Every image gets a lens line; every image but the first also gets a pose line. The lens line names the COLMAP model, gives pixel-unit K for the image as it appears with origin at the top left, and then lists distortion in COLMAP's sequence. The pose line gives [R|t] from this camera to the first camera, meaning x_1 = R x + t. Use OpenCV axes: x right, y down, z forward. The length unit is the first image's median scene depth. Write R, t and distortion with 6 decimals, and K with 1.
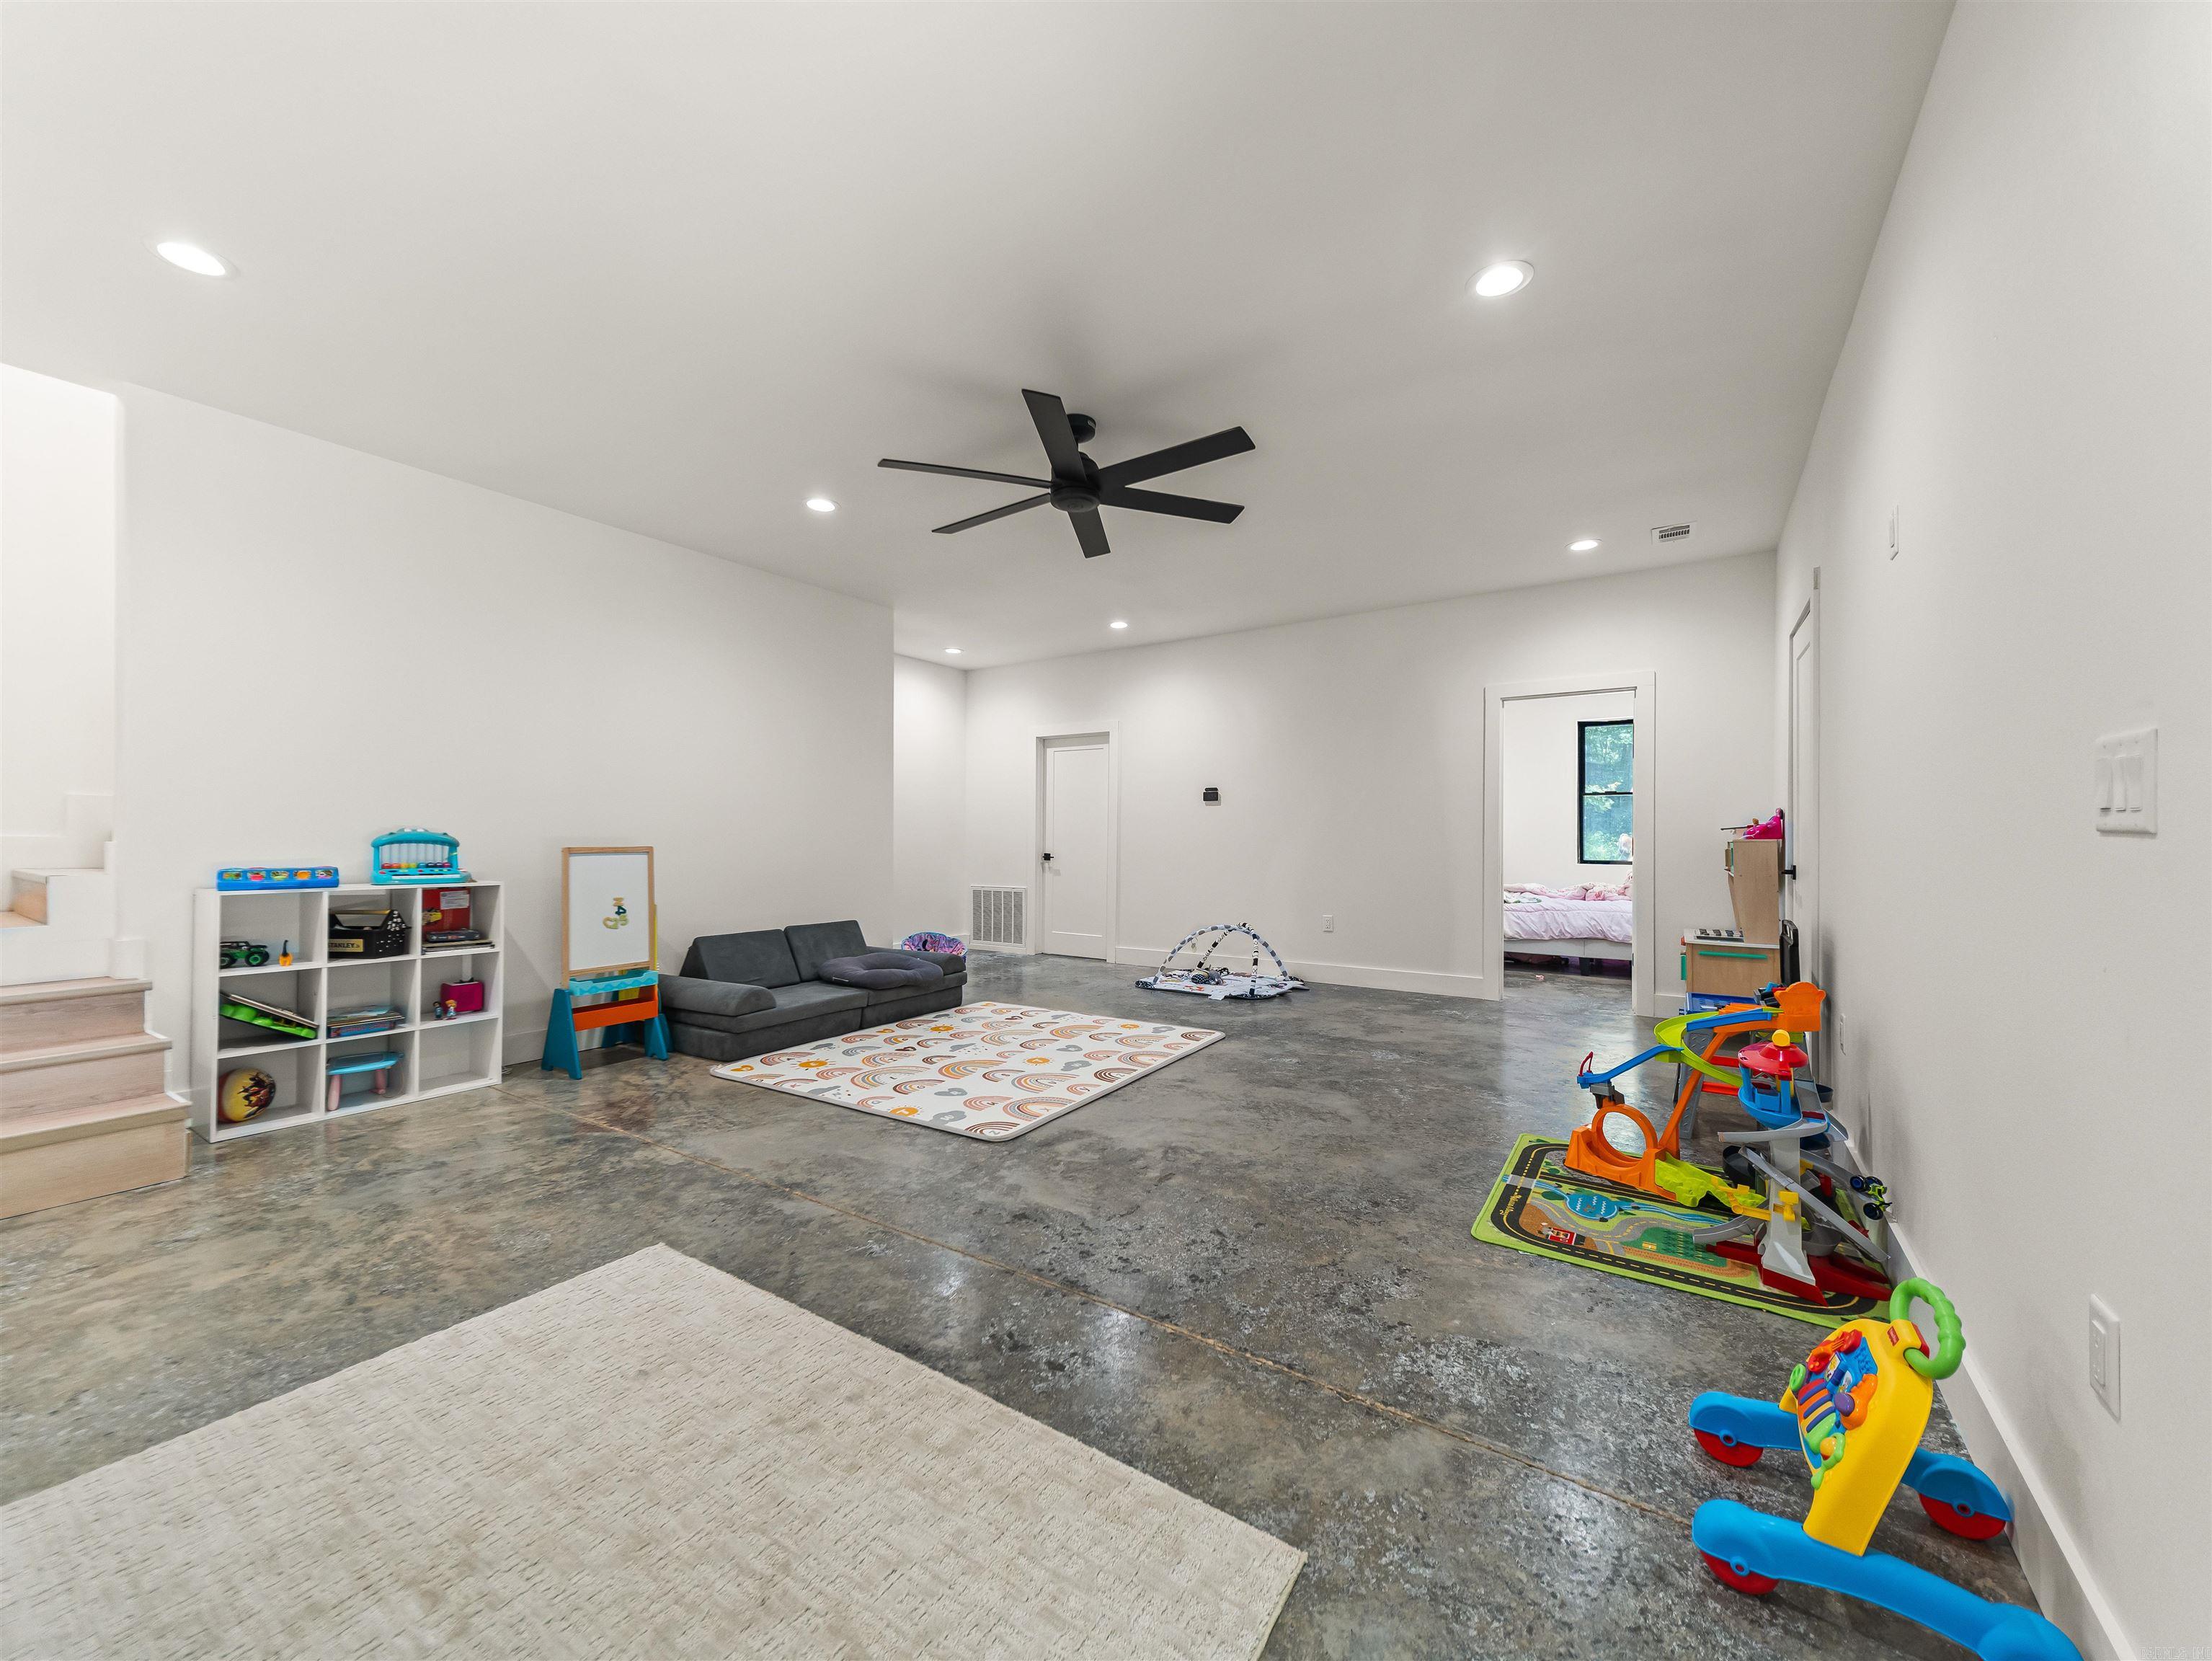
lens RADIAL K [[851.2, 0, 1108.3], [0, 851.2, 832.0], [0, 0, 1]] dist [0.050721, -0.026814]
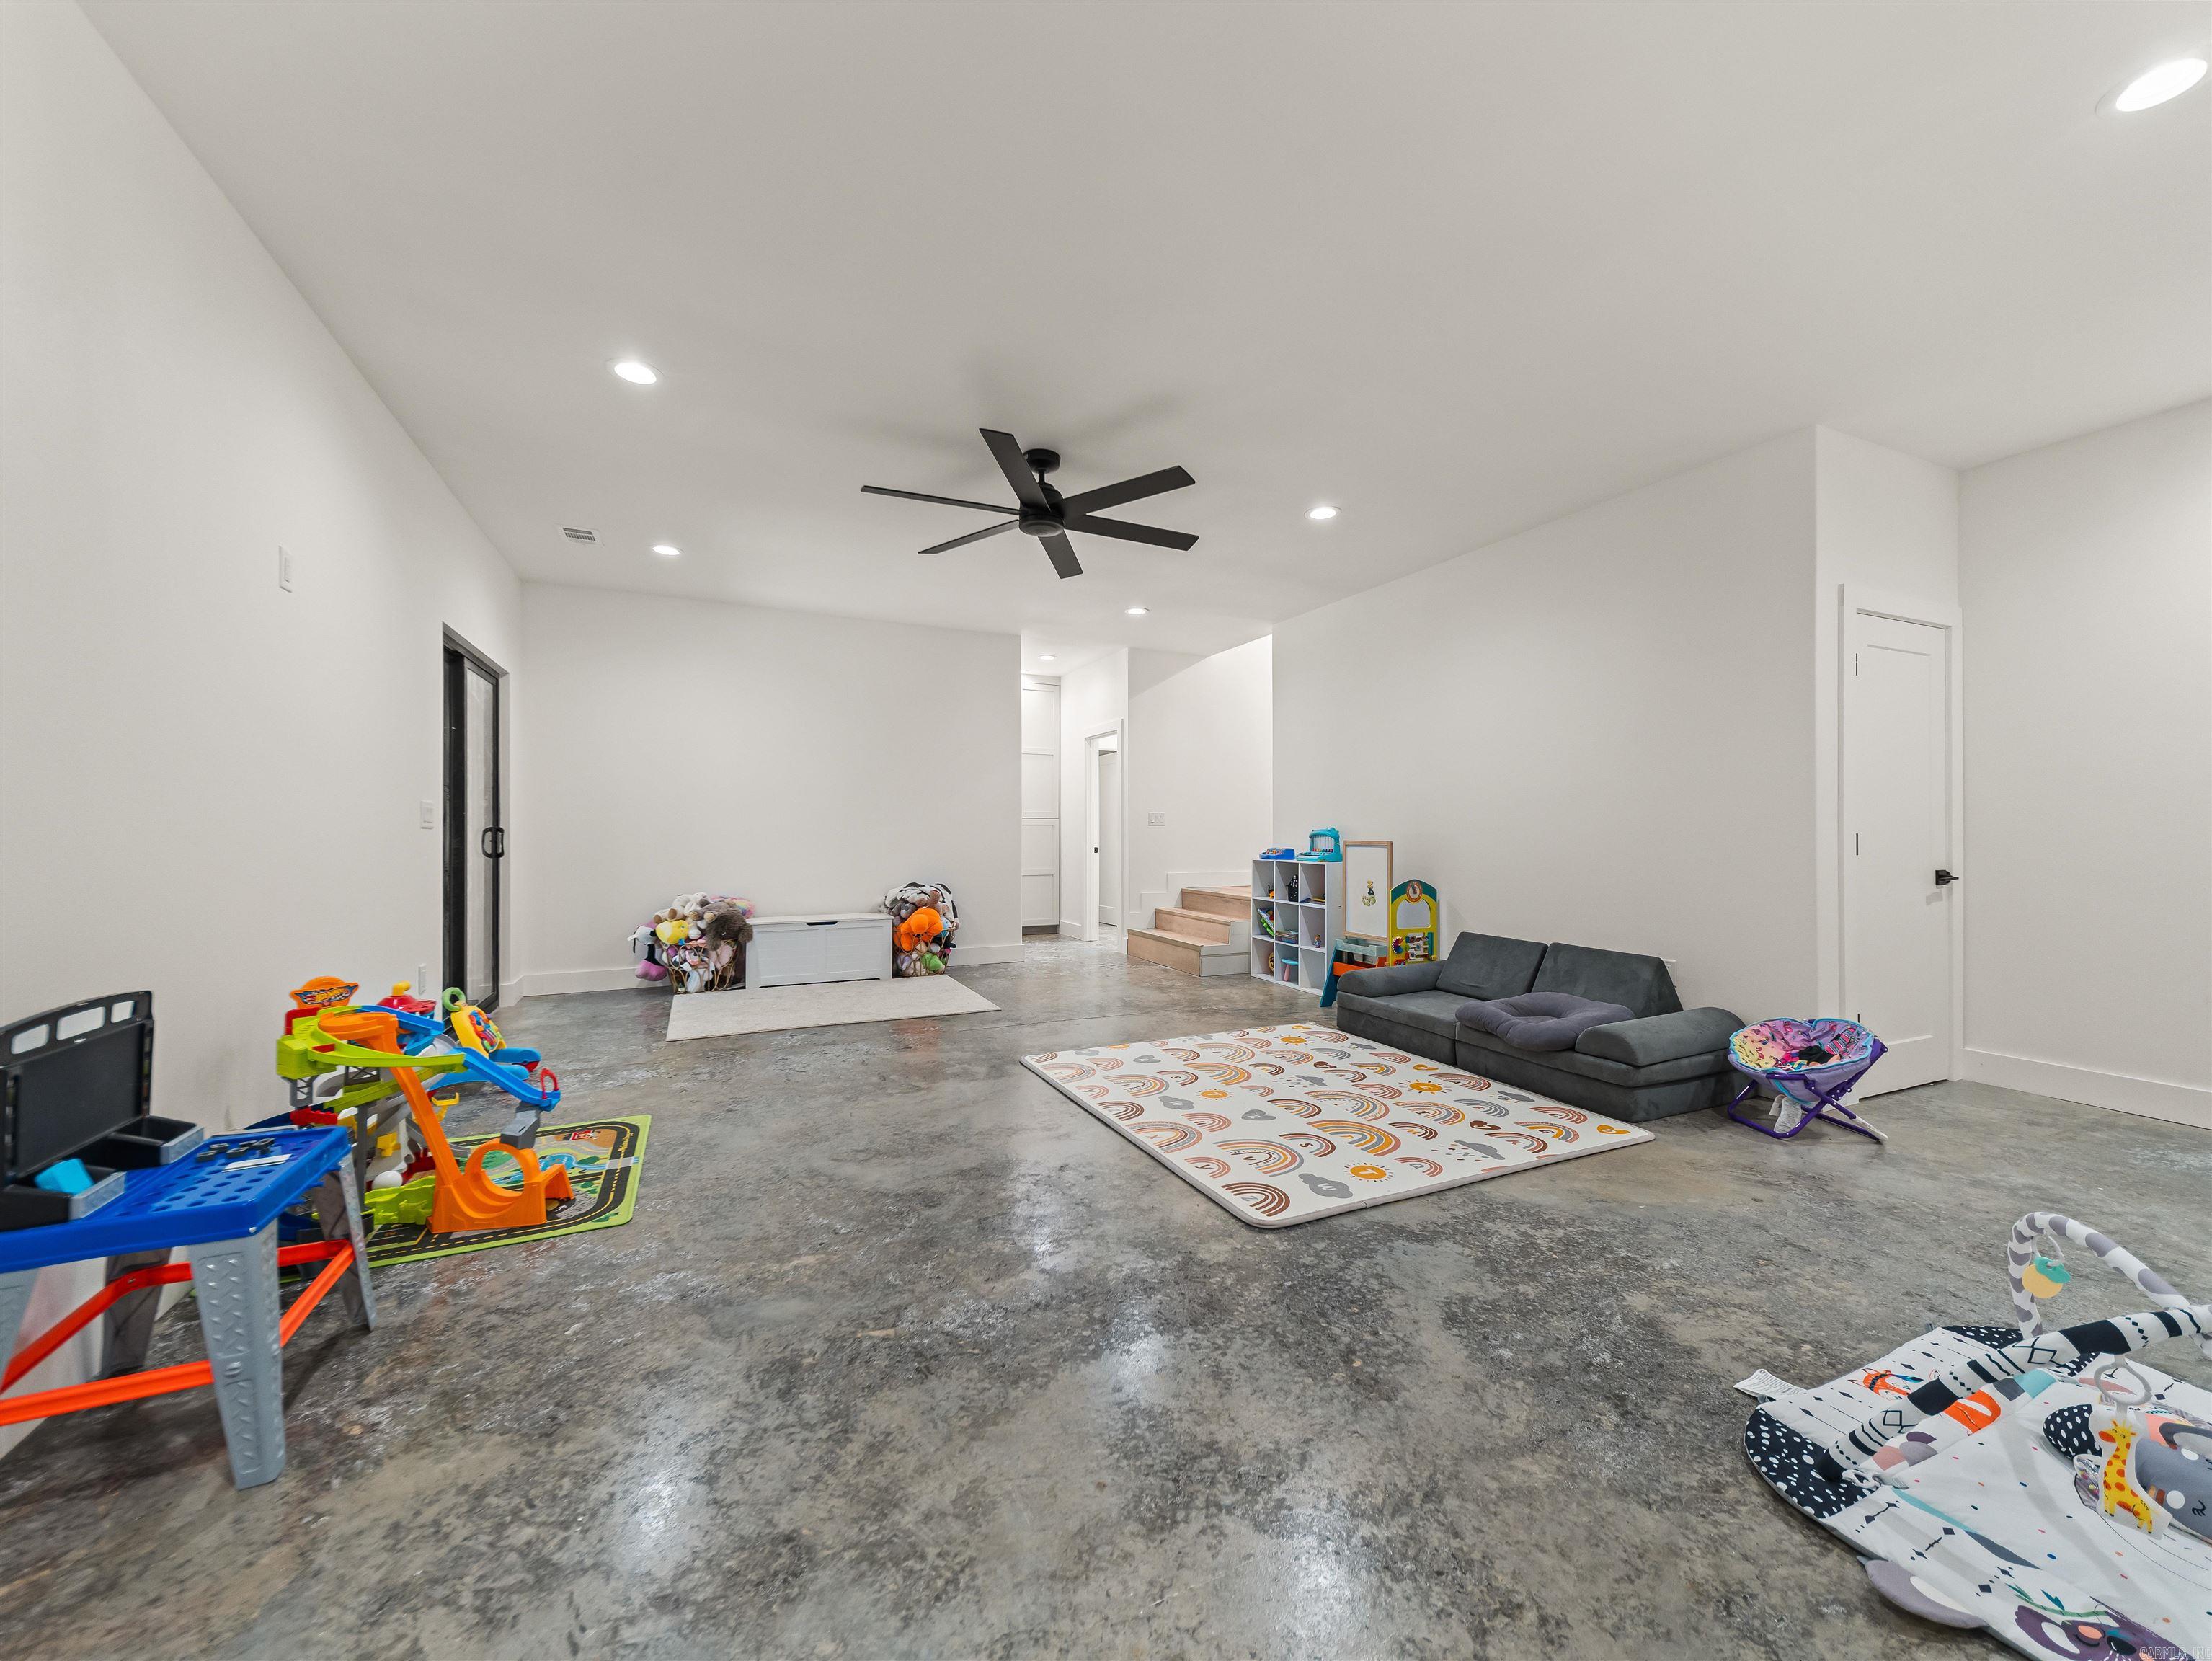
lens RADIAL K [[851.2, 0, 1108.3], [0, 851.2, 832.0], [0, 0, 1]] dist [0.050721, -0.026814]
pose [[-0.527699, -0.002597, -0.849428, 0.849313], [0.000542, 0.999994, -0.003394, 0.010136], [0.849432, -0.002252, -0.527694, 1.652205]]
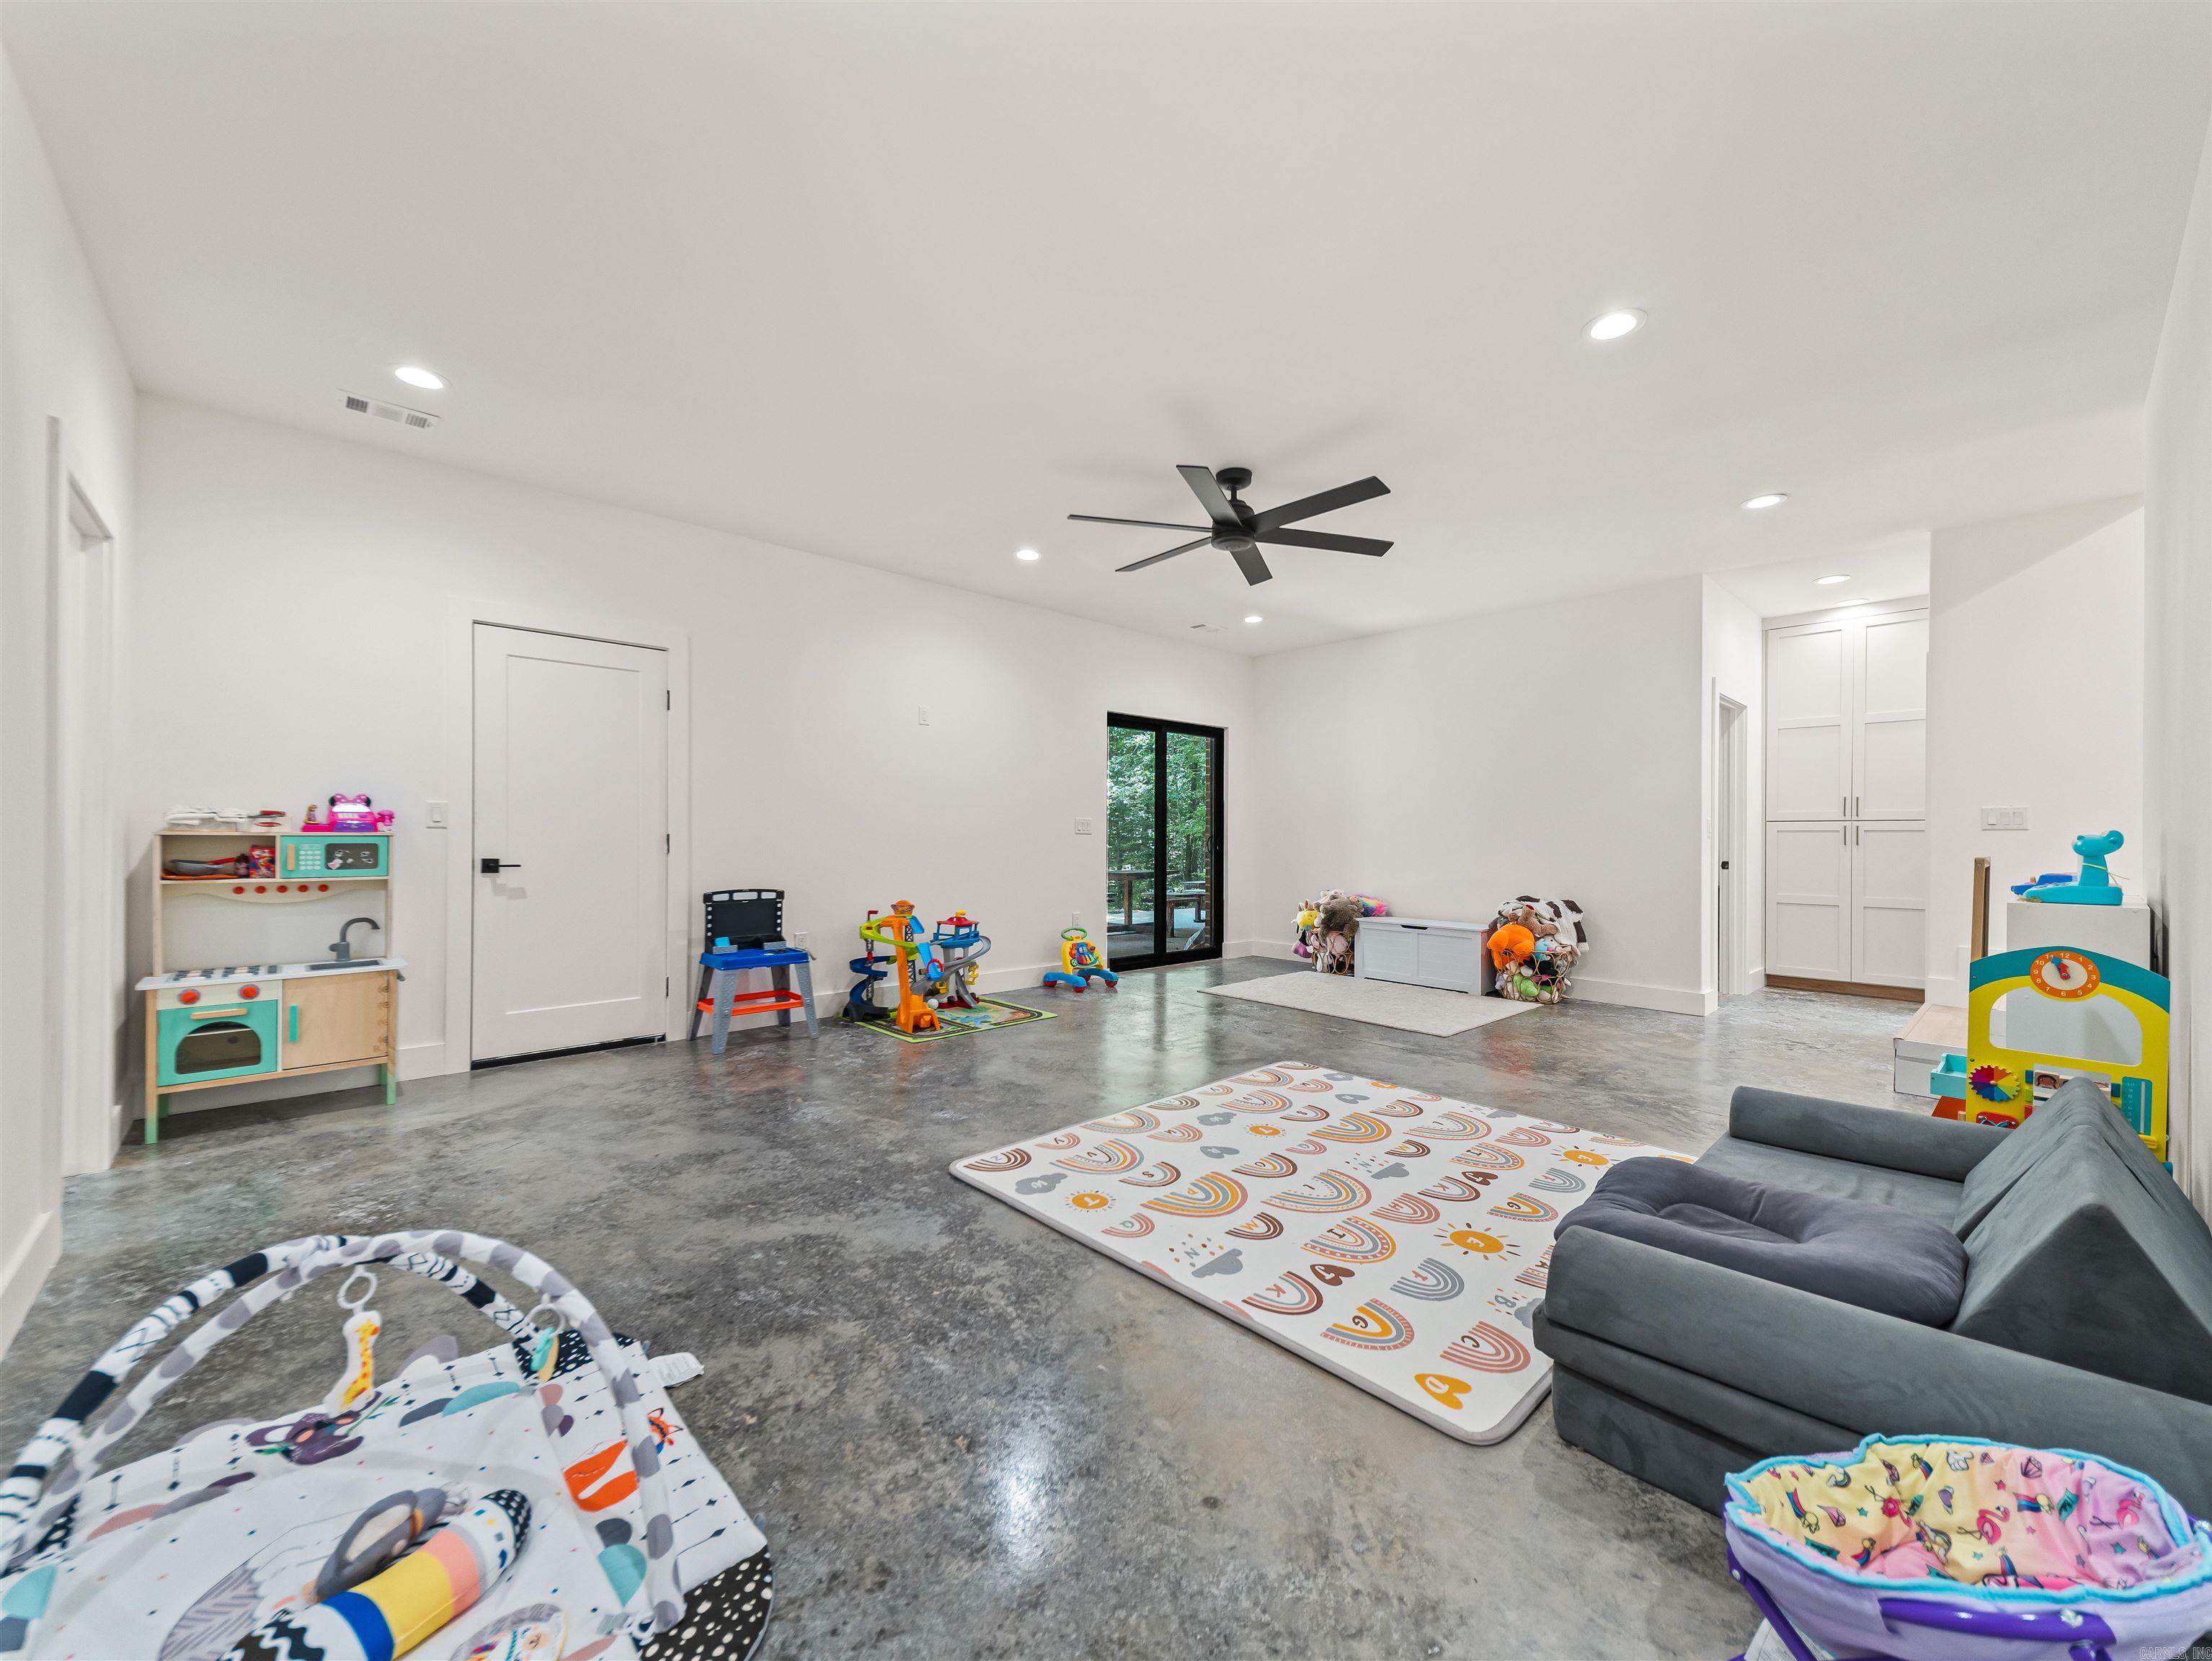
lens RADIAL K [[851.2, 0, 1108.3], [0, 851.2, 832.0], [0, 0, 1]] dist [0.050721, -0.026814]
pose [[-0.970526, -0.006514, 0.240909, -0.157424], [-0.009145, 0.999910, -0.009805, 0.013170], [-0.240824, -0.011719, -0.970498, 2.155946]]
